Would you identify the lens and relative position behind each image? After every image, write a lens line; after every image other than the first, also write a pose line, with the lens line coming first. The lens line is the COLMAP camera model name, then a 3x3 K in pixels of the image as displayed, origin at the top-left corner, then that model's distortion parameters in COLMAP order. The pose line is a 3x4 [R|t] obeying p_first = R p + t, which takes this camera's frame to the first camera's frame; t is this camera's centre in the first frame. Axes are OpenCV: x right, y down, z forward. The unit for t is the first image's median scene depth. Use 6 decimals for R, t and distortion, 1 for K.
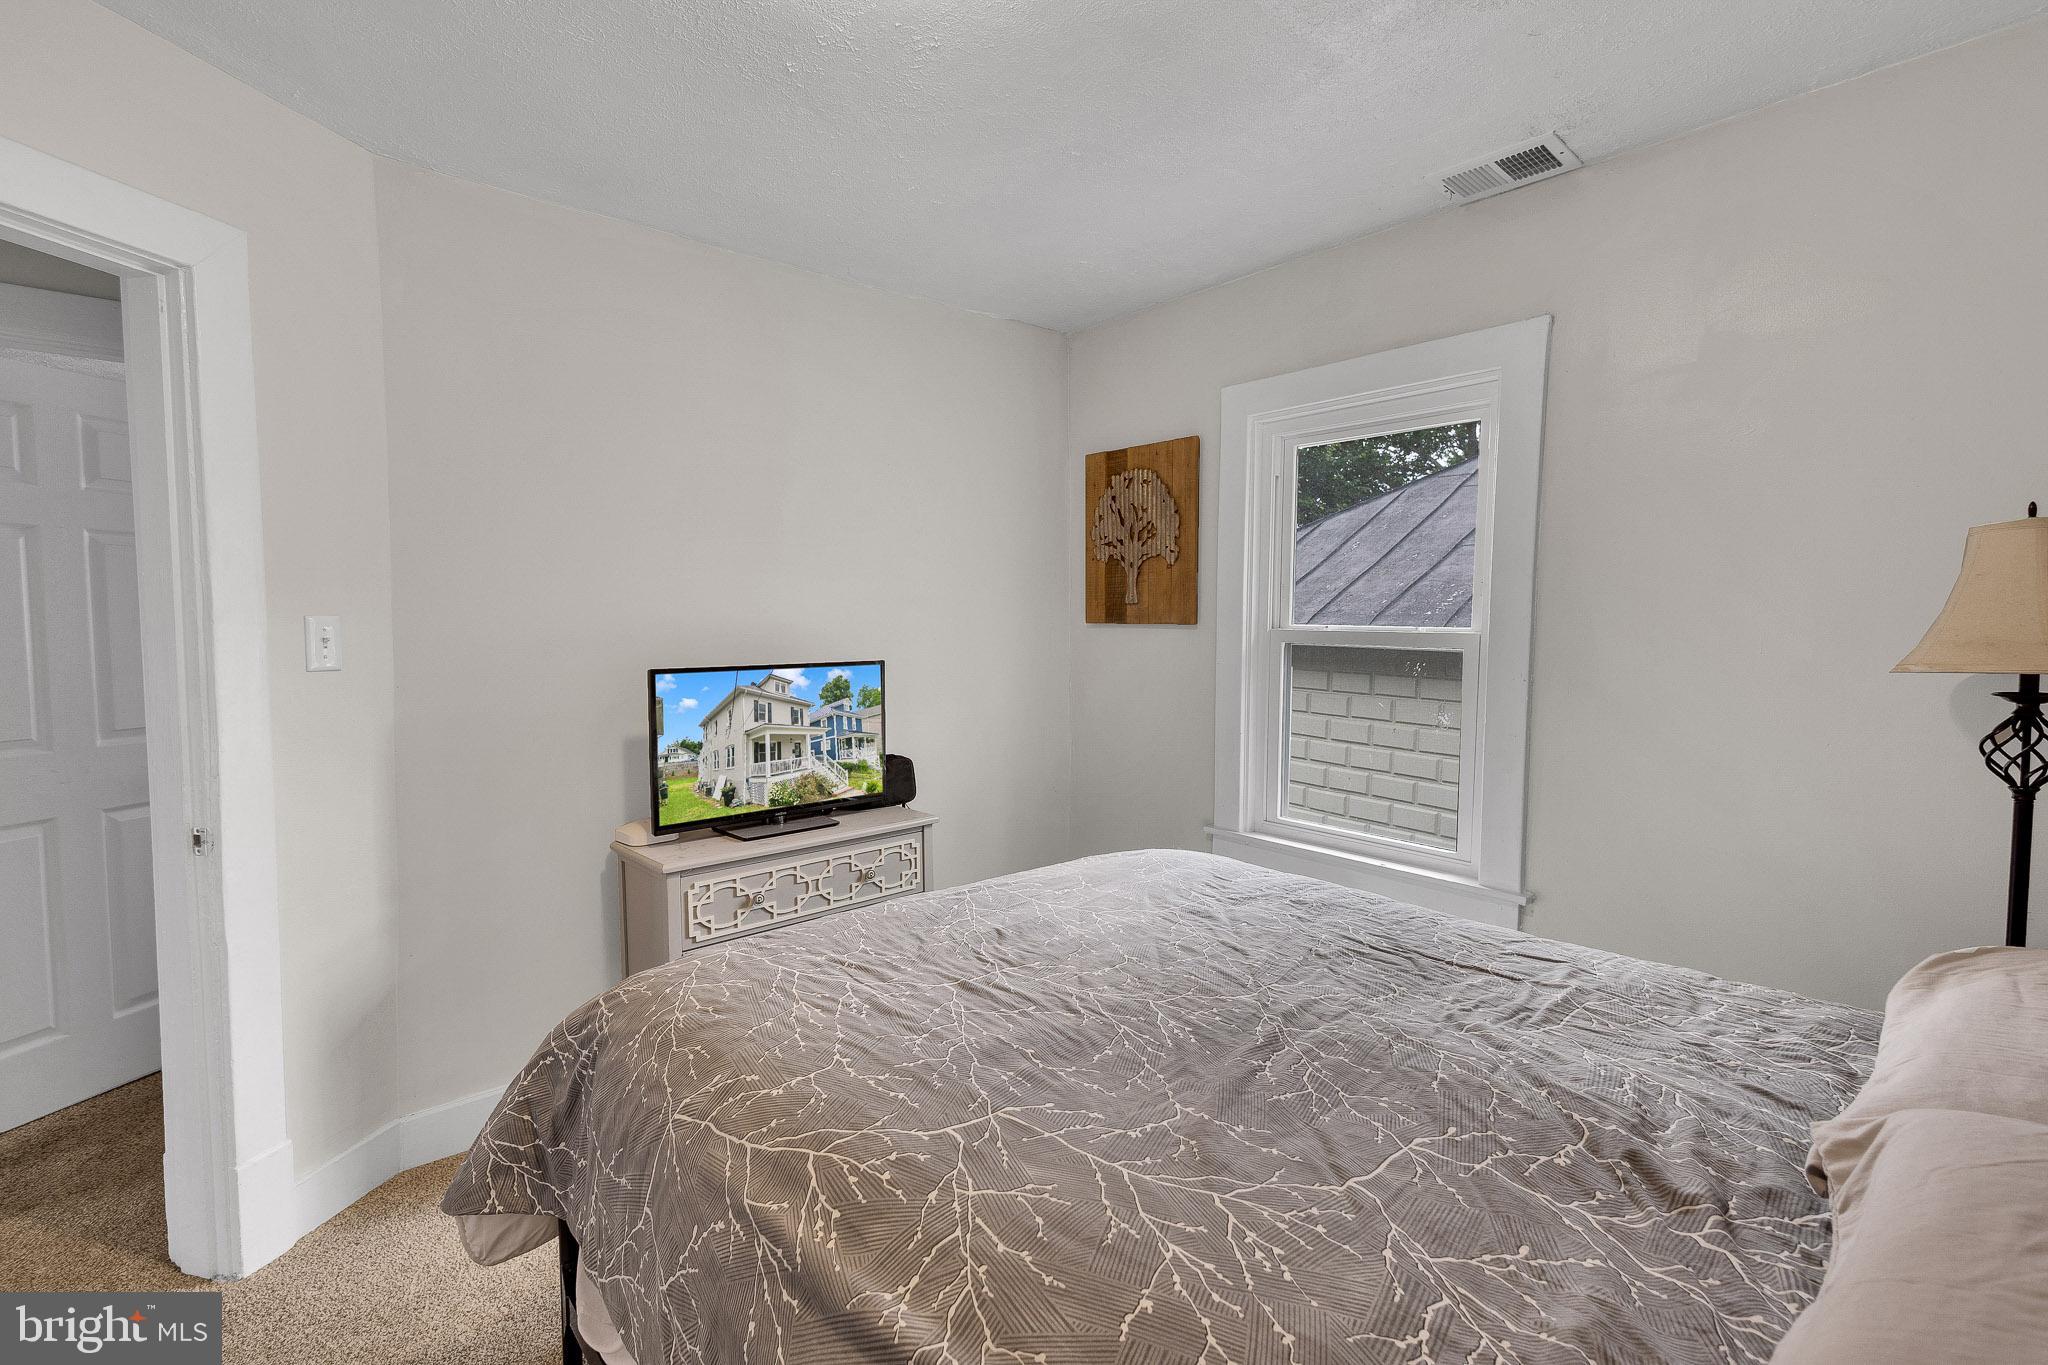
lens RADIAL K [[945.1, 0, 1026.0], [0, 945.1, 673.7], [0, 0, 1]] dist [0.019130, -0.004517]
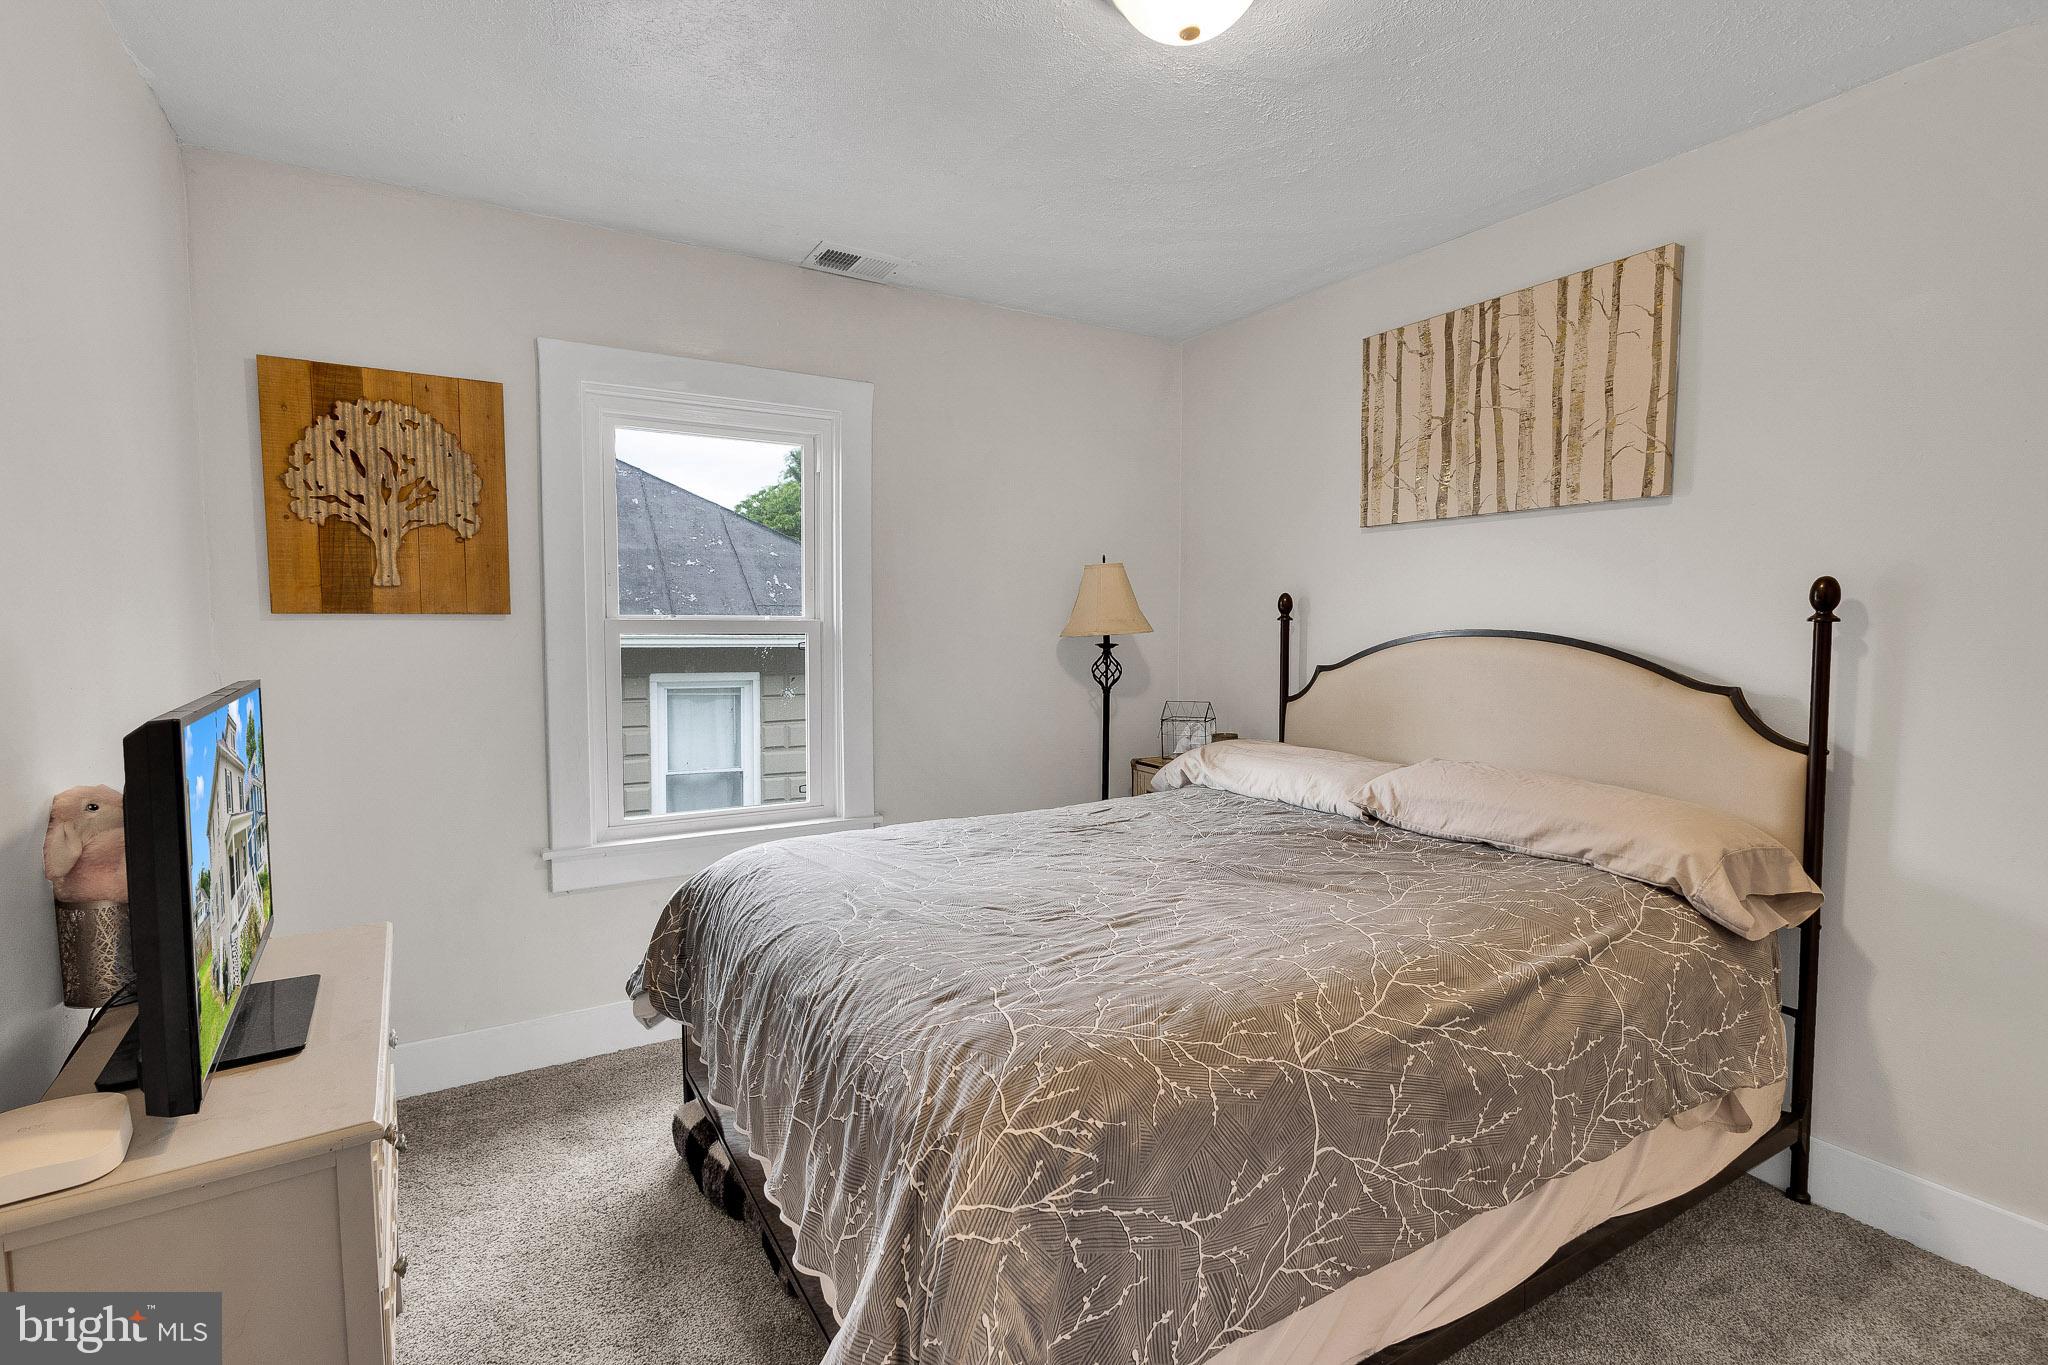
lens RADIAL K [[984.9, 0, 976.2], [0, 984.9, 665.4], [0, 0, 1]] dist [0.023456, 0.000298]
pose [[0.177641, -0.057361, 0.982422, -1.157869], [0.056505, 0.997247, 0.048009, -0.049611], [-0.982472, 0.046983, 0.180393, 0.863695]]
